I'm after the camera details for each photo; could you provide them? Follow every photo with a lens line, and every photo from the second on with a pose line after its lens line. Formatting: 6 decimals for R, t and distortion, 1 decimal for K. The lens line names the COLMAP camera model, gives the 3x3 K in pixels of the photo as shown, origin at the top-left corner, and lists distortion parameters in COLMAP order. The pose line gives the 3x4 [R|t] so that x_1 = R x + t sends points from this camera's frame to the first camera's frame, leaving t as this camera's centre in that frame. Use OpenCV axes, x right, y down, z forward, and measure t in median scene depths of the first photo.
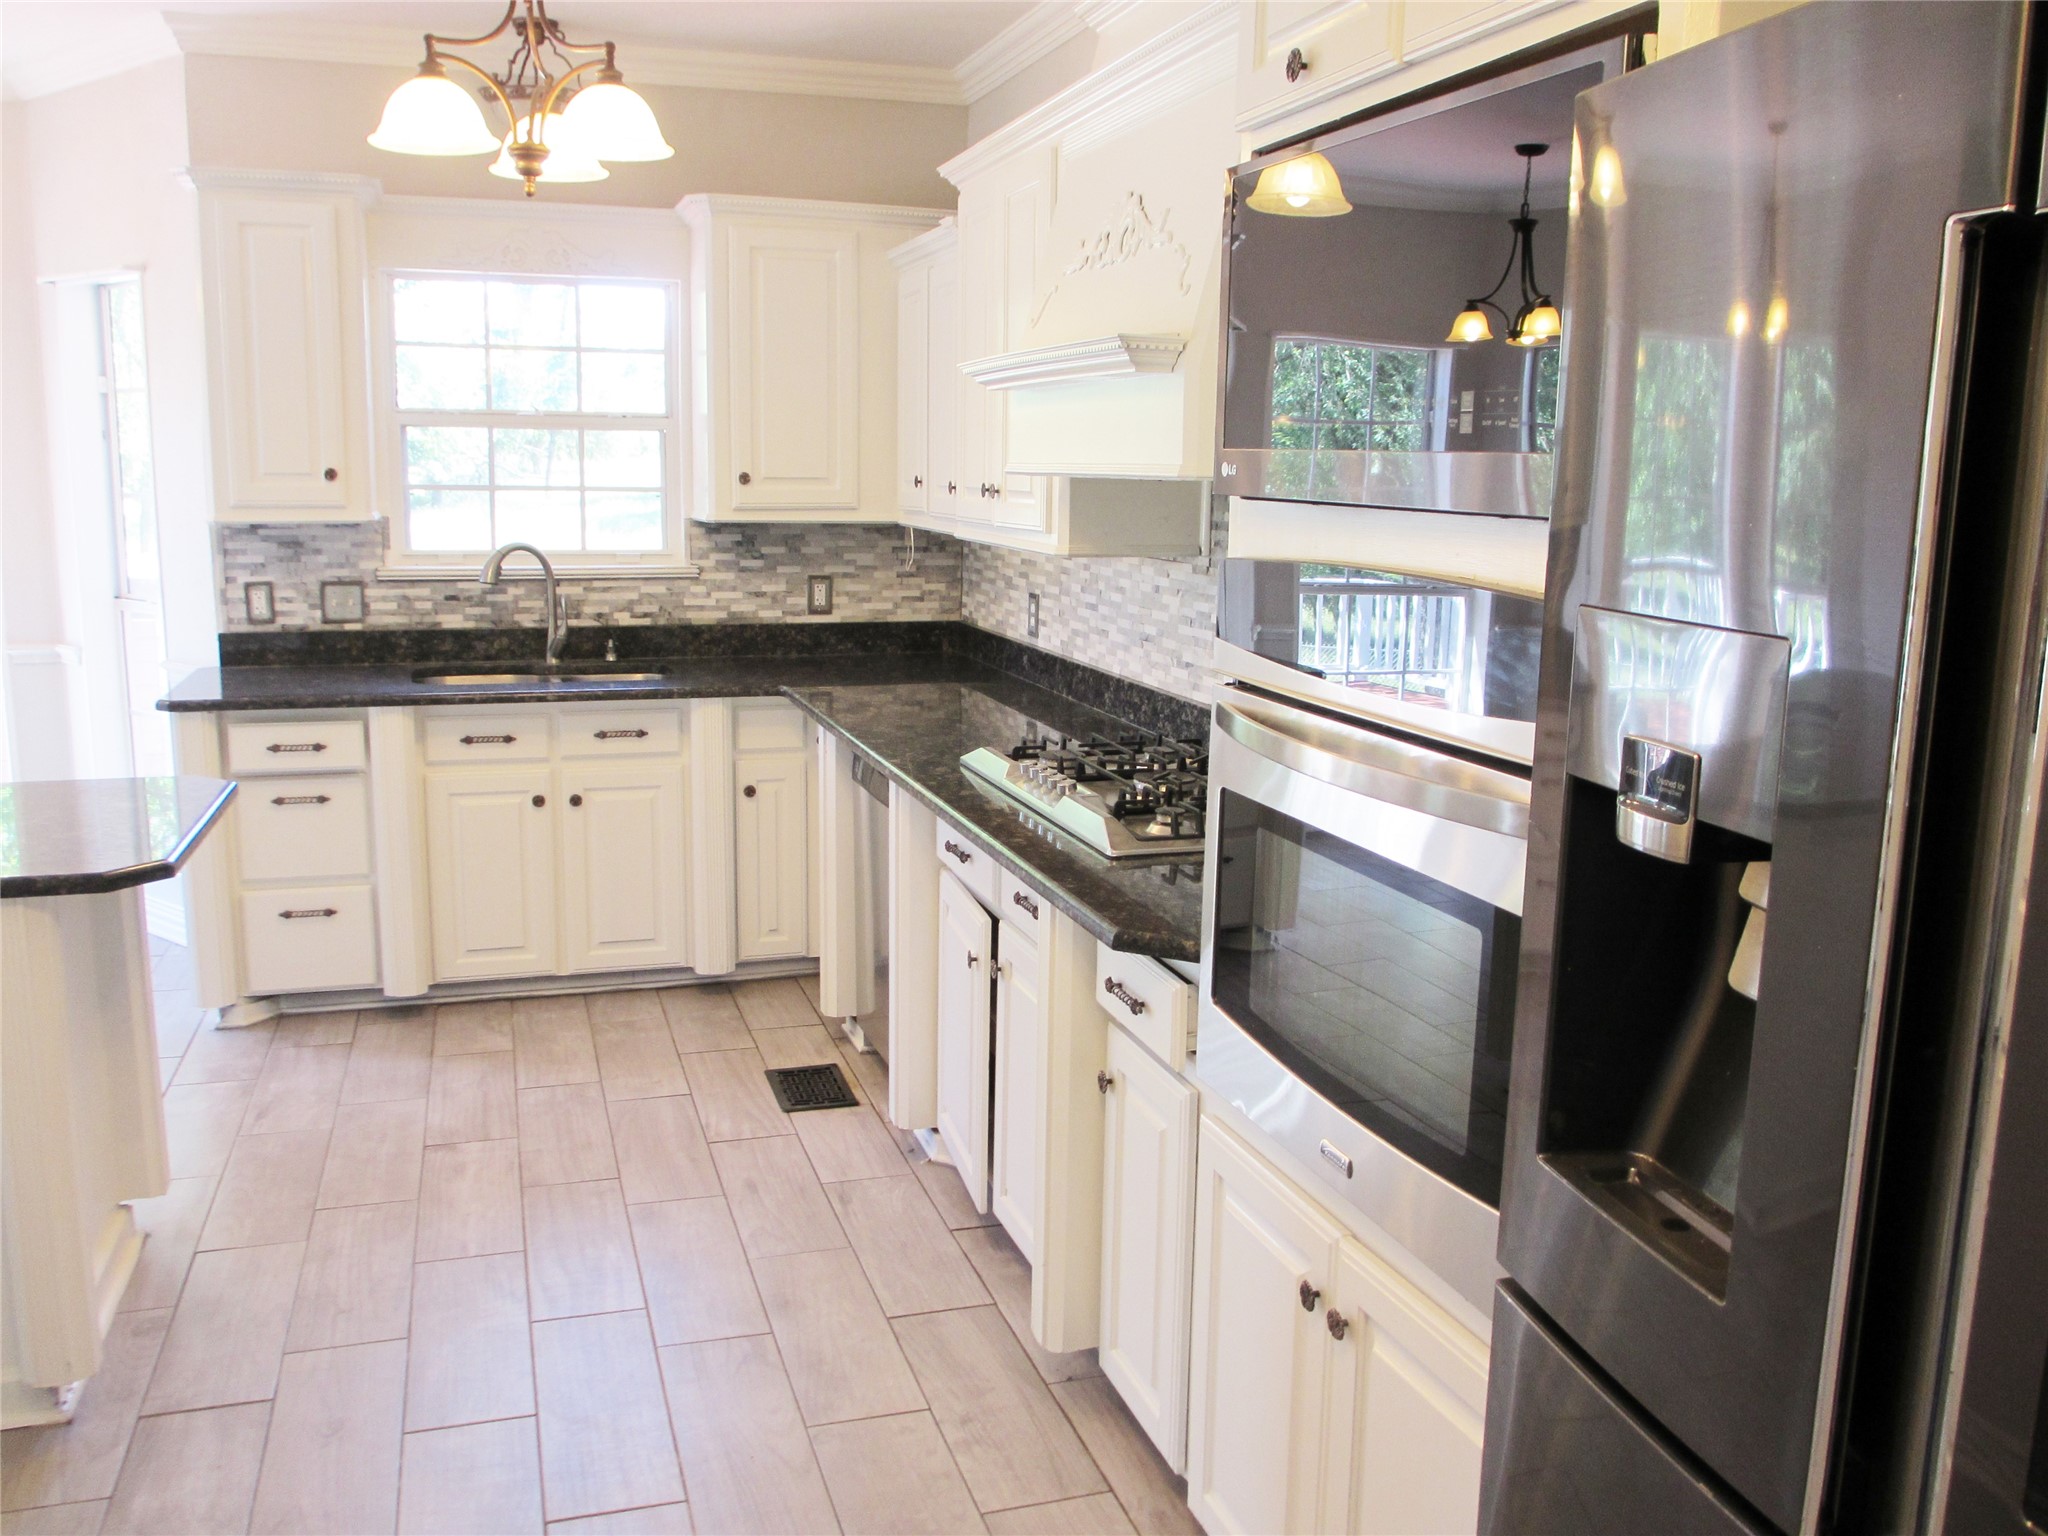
lens RADIAL K [[1711.5, 0, 1024.0], [0, 1711.5, 768.0], [0, 0, 1]] dist [0.005908, 0.008204]
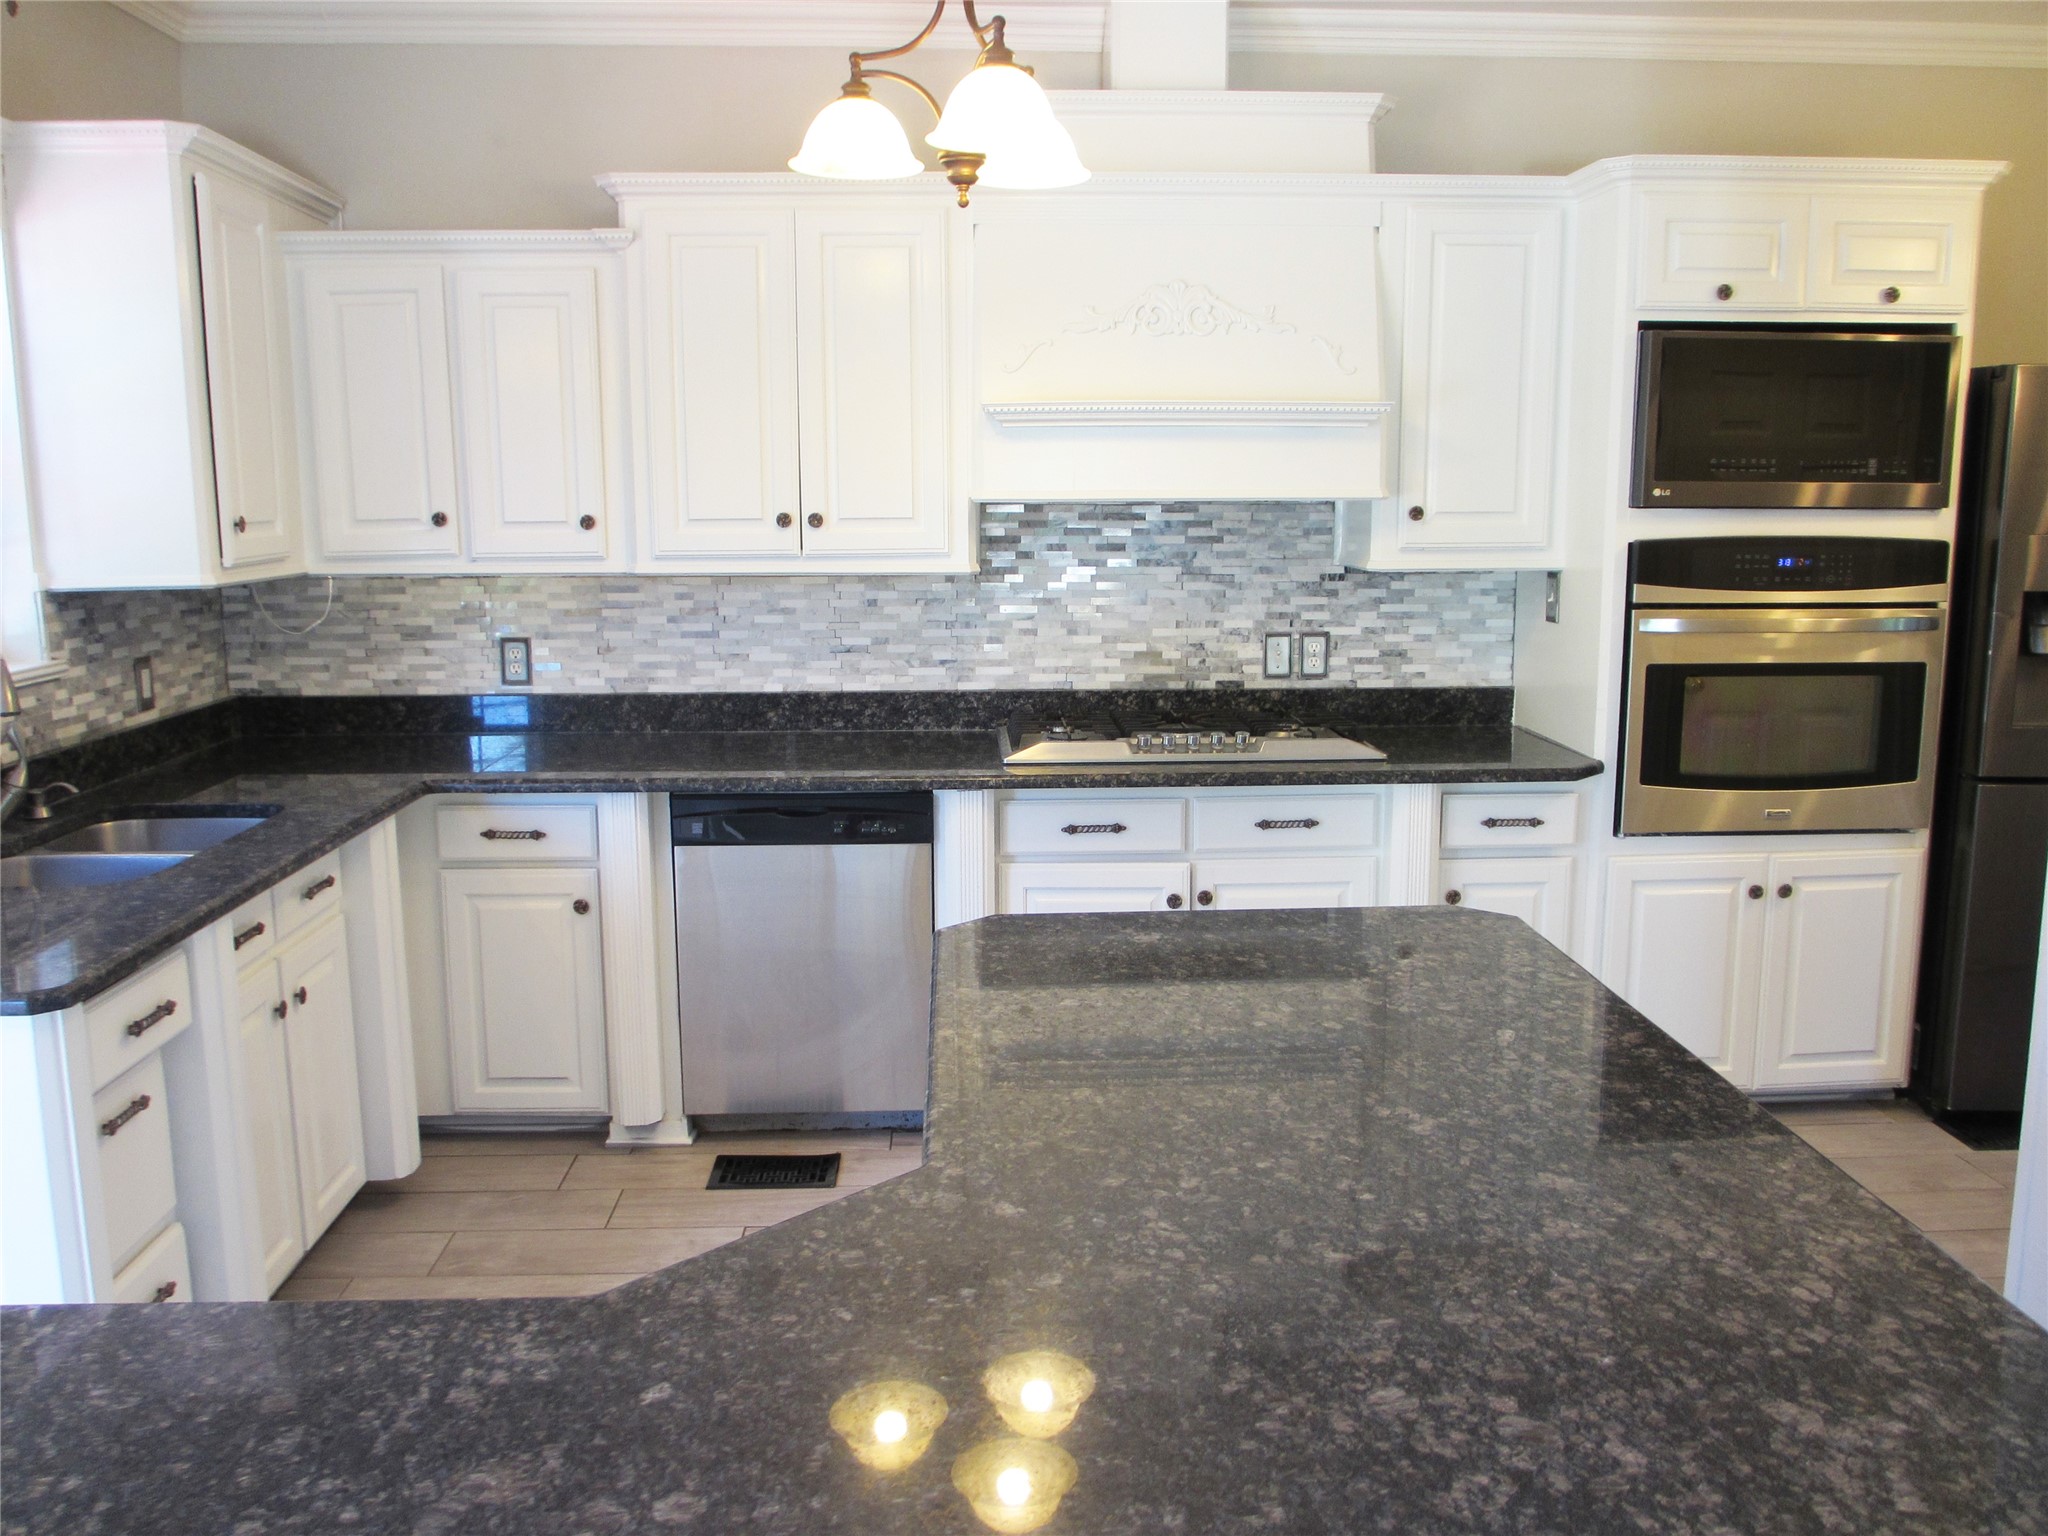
lens RADIAL K [[1711.5, 0, 1024.0], [0, 1711.5, 768.0], [0, 0, 1]] dist [0.005908, 0.008204]
pose [[0.261476, -0.180393, 0.948203, -0.767964], [0.177031, 0.974678, 0.136612, -0.106584], [-0.948836, 0.132140, 0.286790, 0.475150]]
